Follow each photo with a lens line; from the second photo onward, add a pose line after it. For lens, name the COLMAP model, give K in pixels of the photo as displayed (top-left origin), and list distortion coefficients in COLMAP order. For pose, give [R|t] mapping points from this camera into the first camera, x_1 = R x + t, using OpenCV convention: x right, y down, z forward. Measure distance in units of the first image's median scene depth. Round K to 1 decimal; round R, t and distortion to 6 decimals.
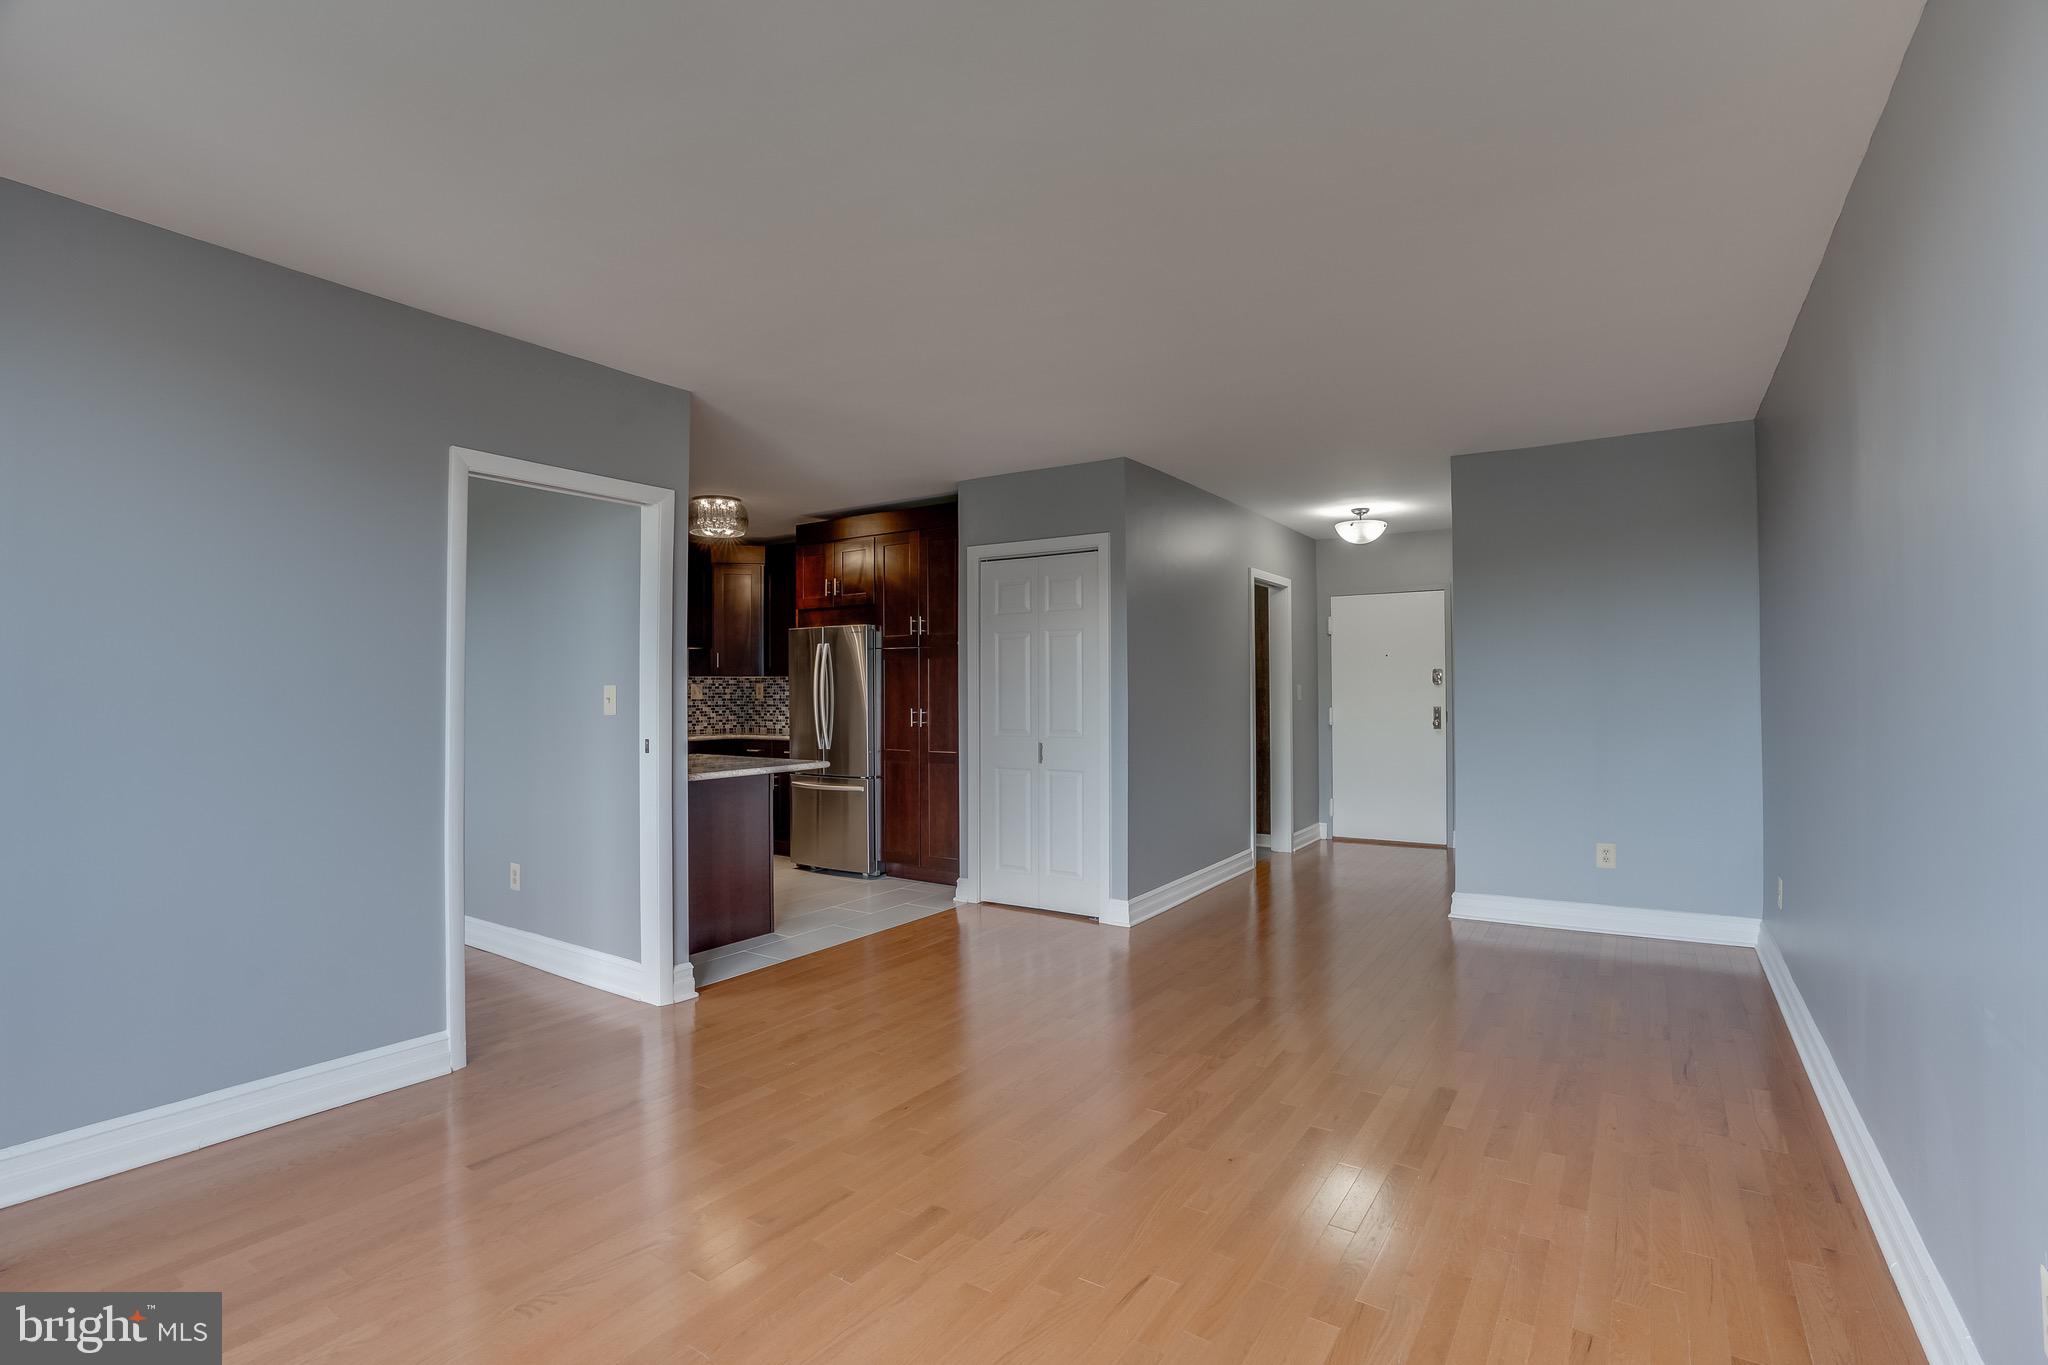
lens RADIAL K [[944.2, 0, 1042.7], [0, 944.2, 676.3], [0, 0, 1]] dist [-0.073831, 0.028134]
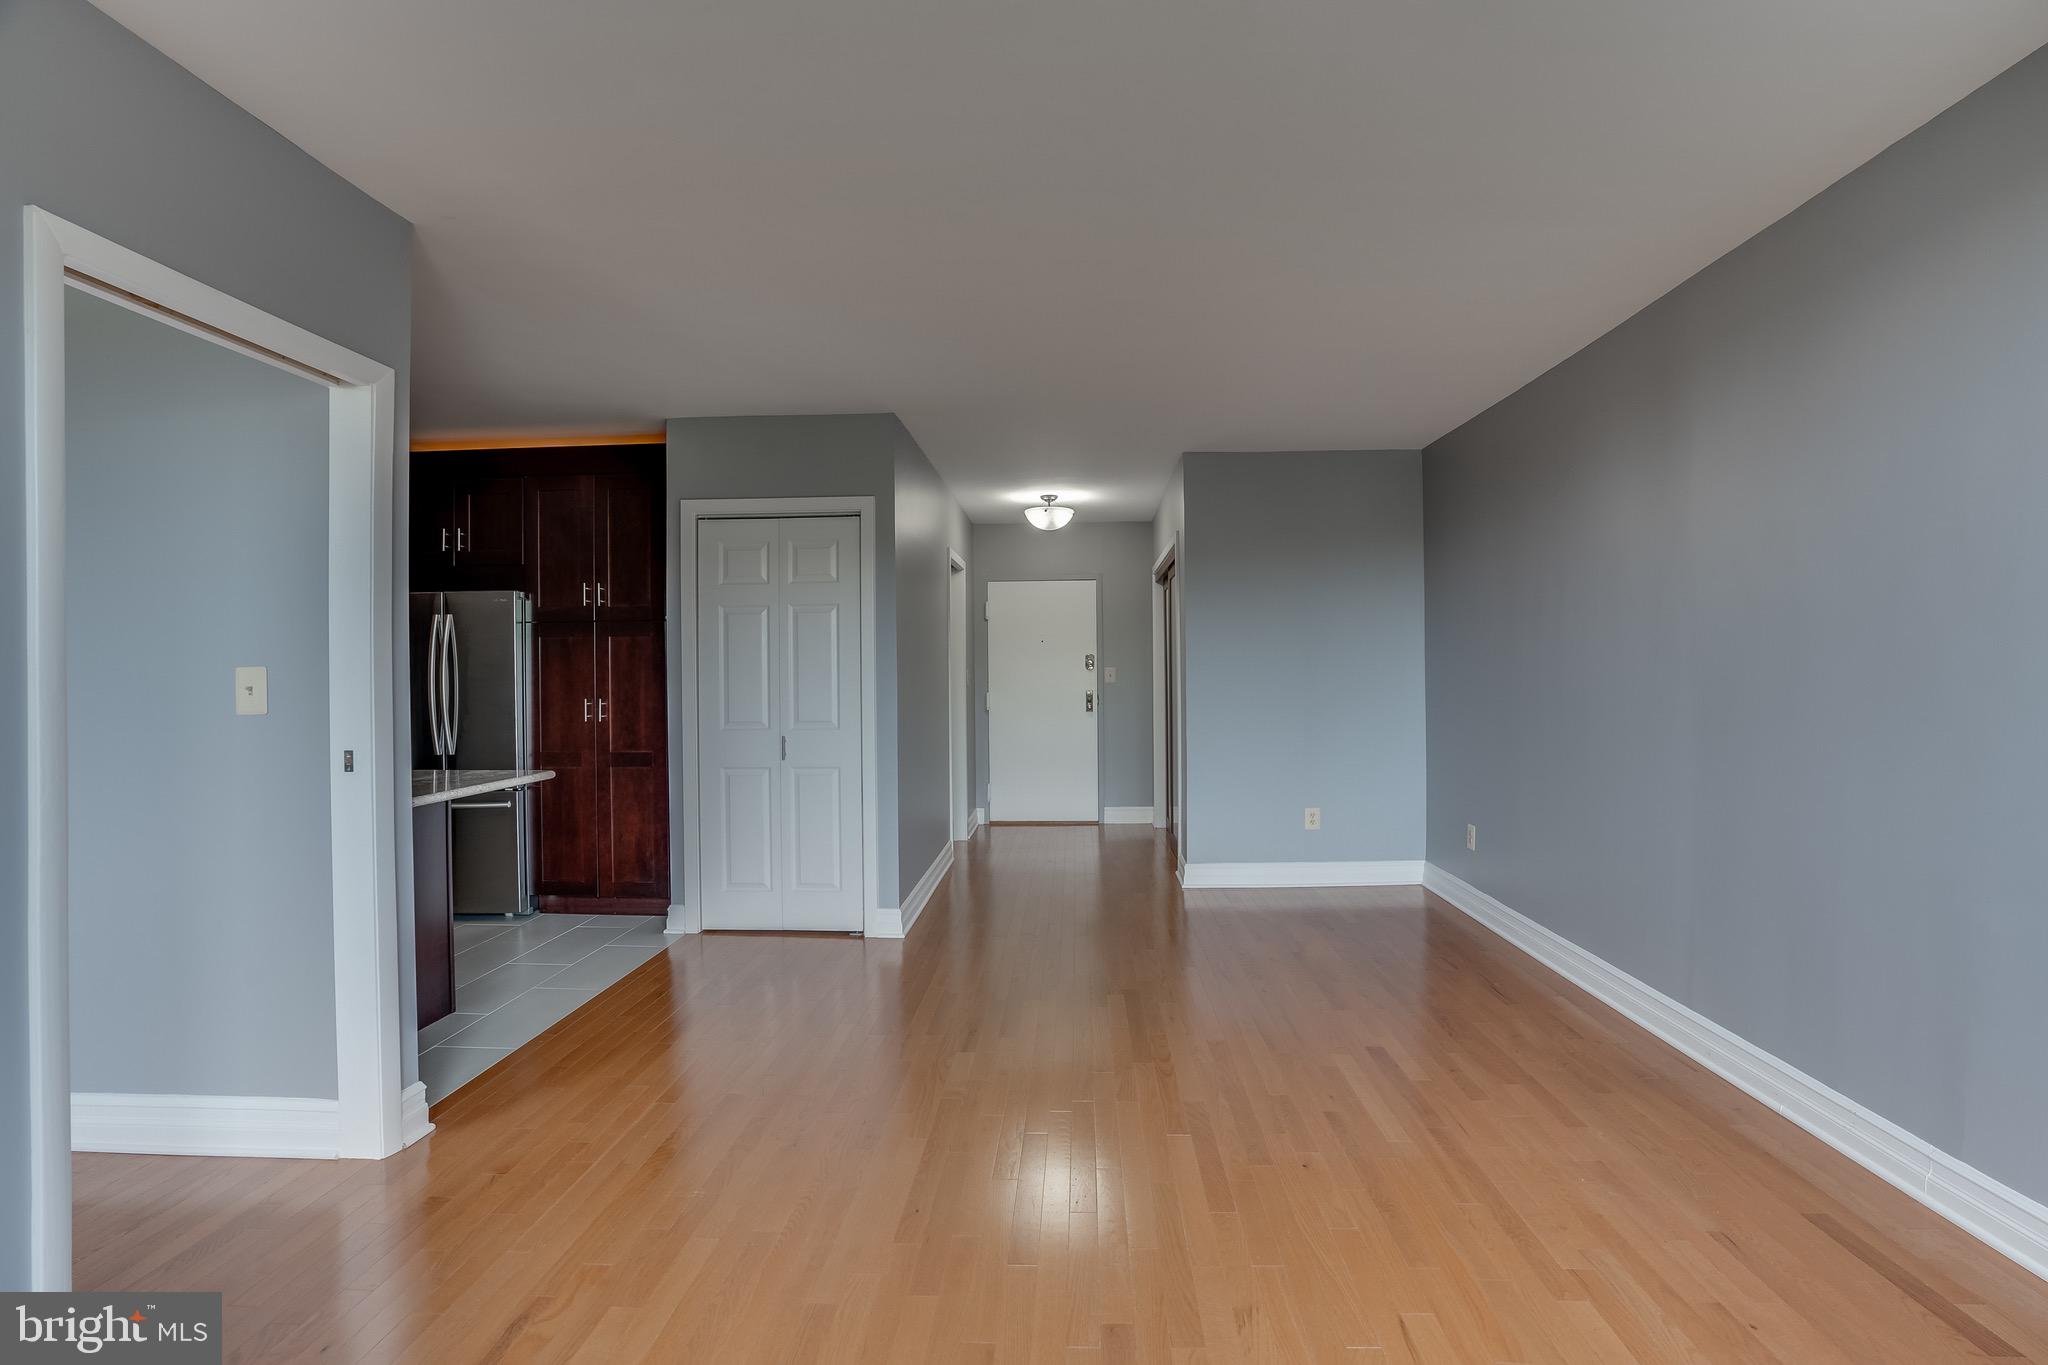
lens RADIAL K [[944.2, 0, 1042.7], [0, 944.2, 676.3], [0, 0, 1]] dist [-0.073831, 0.028134]
pose [[0.863090, -0.003320, 0.505039, -0.225059], [-0.002838, 0.999931, 0.011422, 0.005633], [-0.505042, -0.011292, 0.863021, 0.146576]]
